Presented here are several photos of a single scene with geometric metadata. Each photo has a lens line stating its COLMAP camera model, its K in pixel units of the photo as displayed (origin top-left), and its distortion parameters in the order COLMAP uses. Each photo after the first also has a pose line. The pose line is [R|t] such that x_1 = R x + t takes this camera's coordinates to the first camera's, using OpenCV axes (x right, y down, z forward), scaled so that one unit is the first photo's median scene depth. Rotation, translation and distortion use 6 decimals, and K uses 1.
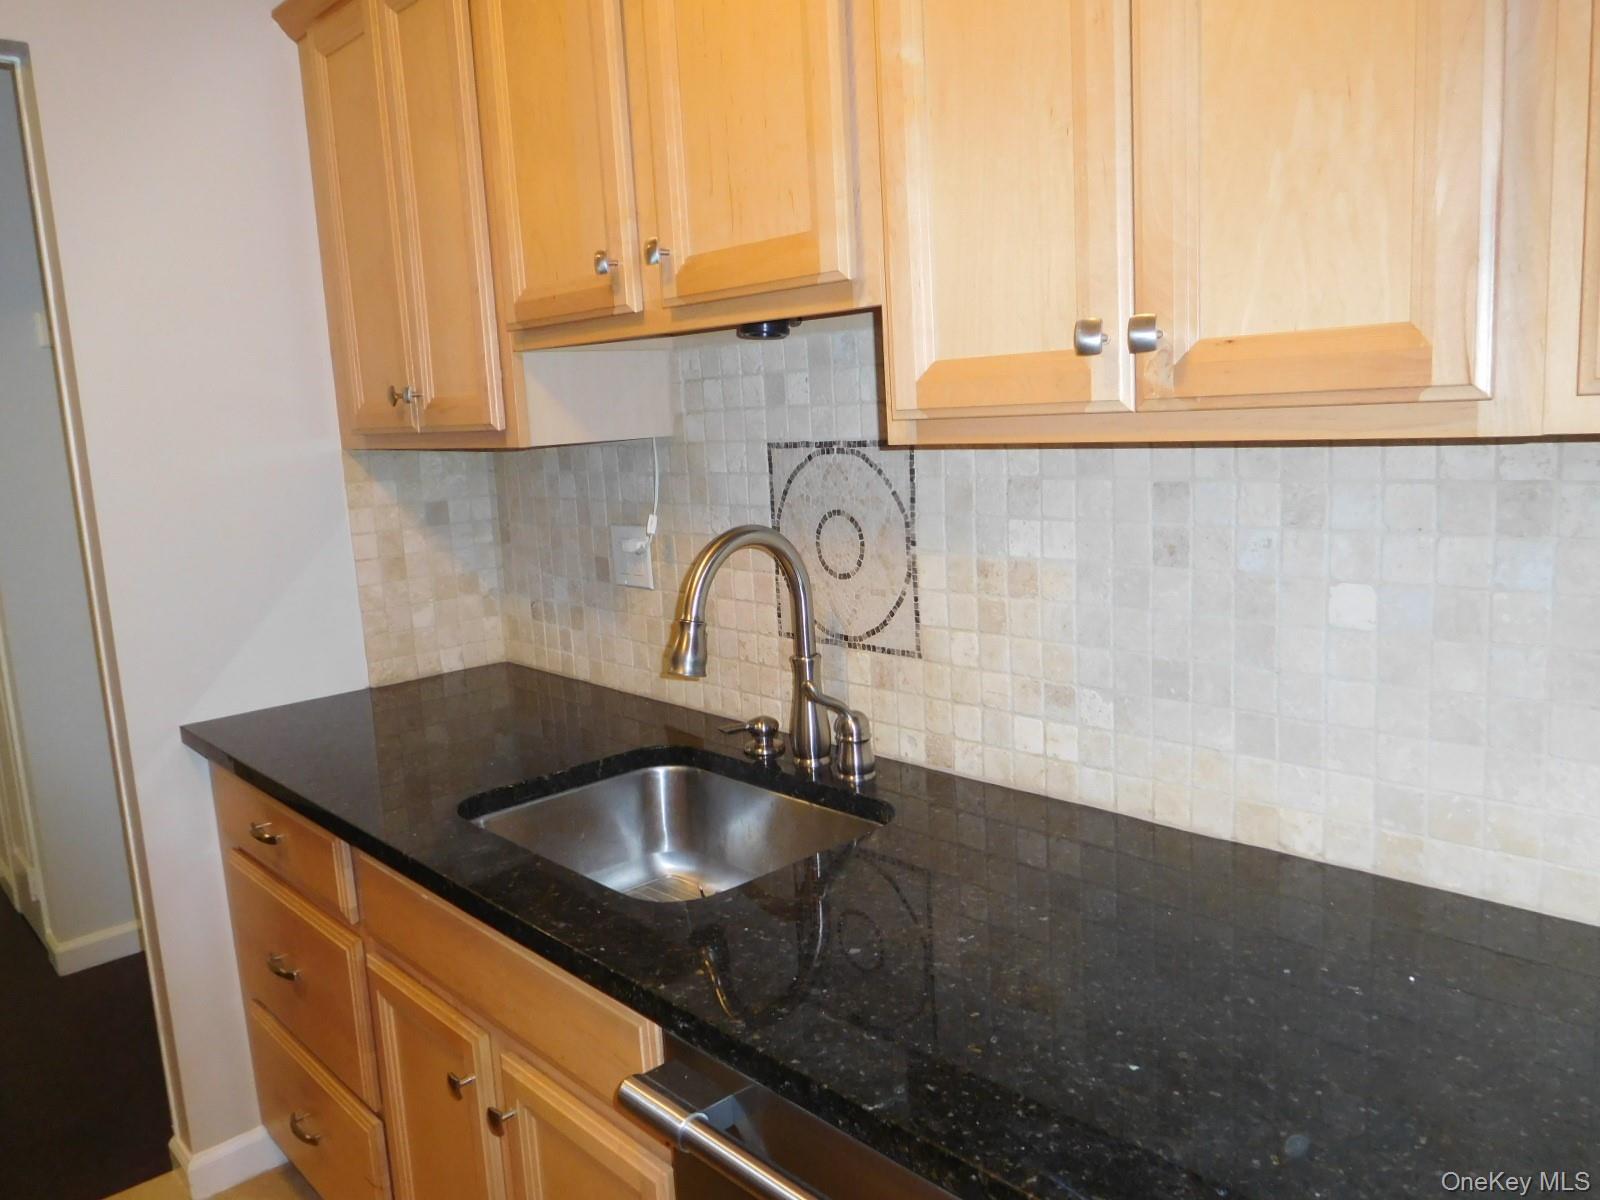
lens RADIAL K [[1180.8, 0, 799.9], [0, 1180.8, 602.5], [0, 0, 1]] dist [-0.011026, -0.000139]
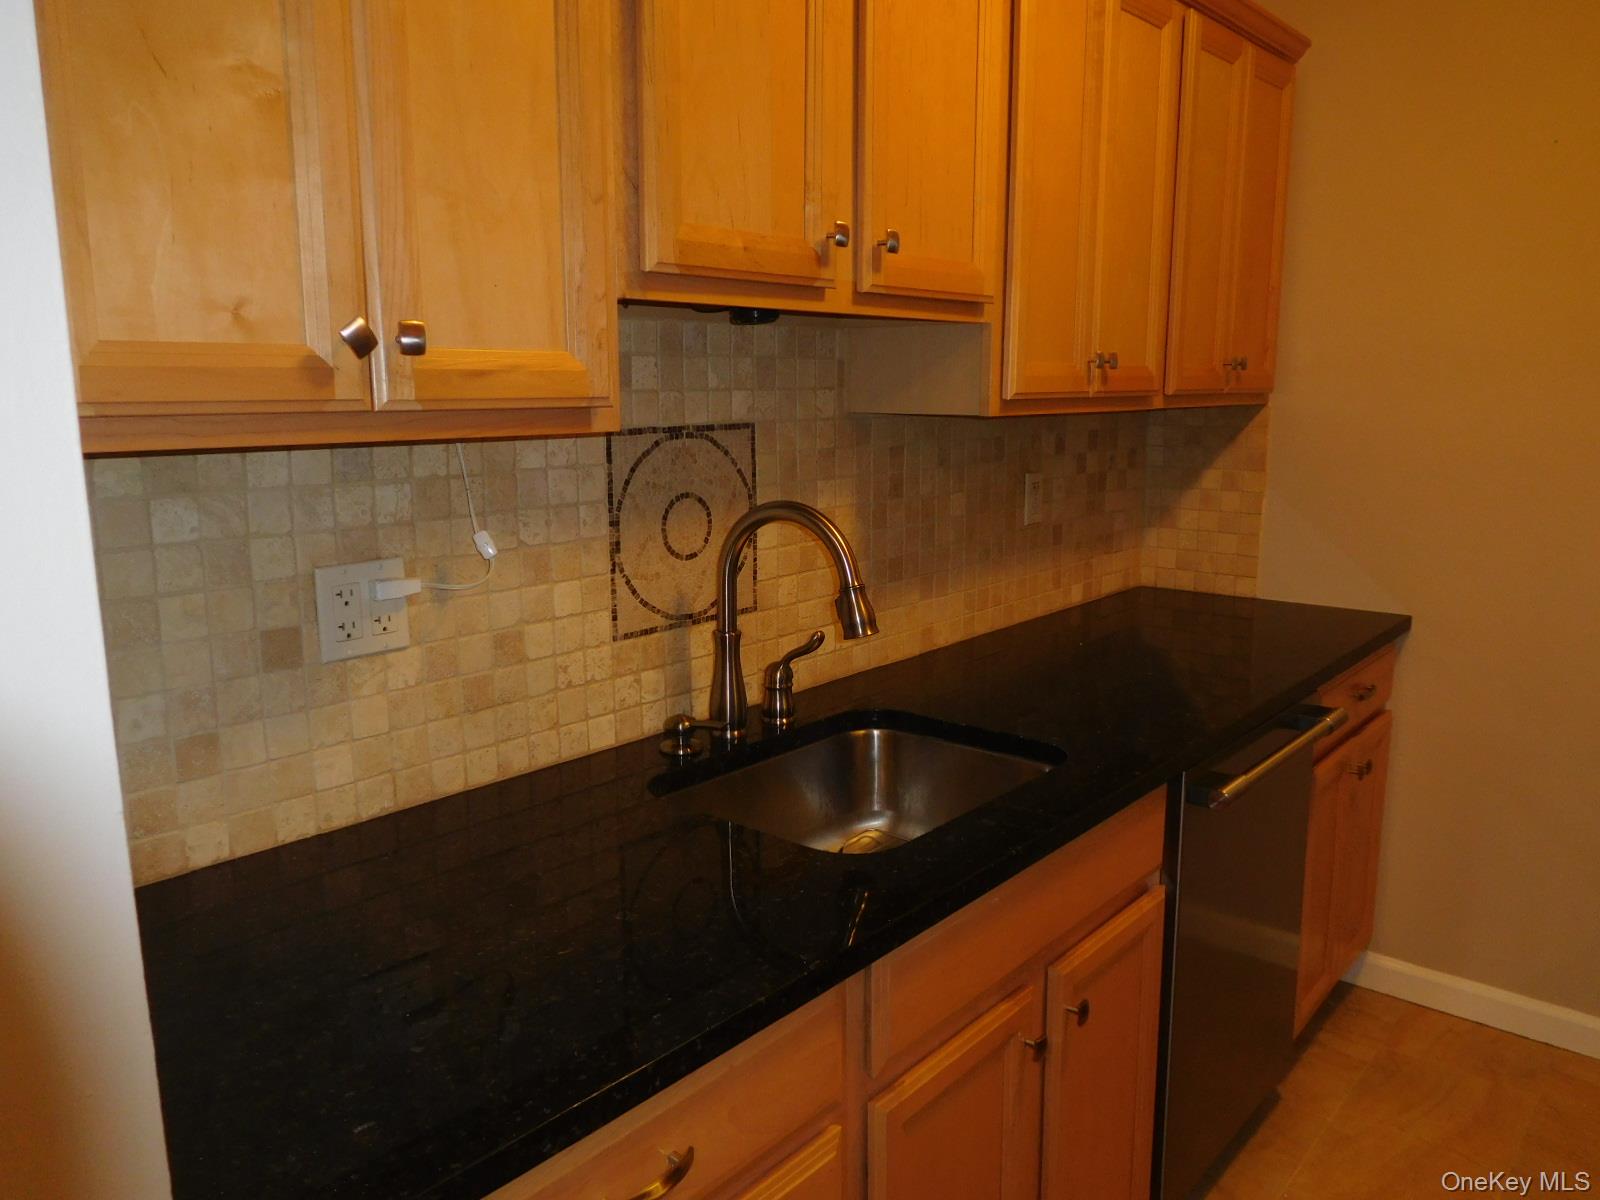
lens RADIAL K [[1180.8, 0, 799.5], [0, 1180.8, 595.9], [0, 0, 1]] dist [-0.011026, -0.000139]
pose [[-0.119521, -0.127467, 0.984615, -1.003553], [0.170333, 0.974387, 0.146820, -0.124871], [-0.978111, 0.185261, -0.094748, 1.014367]]
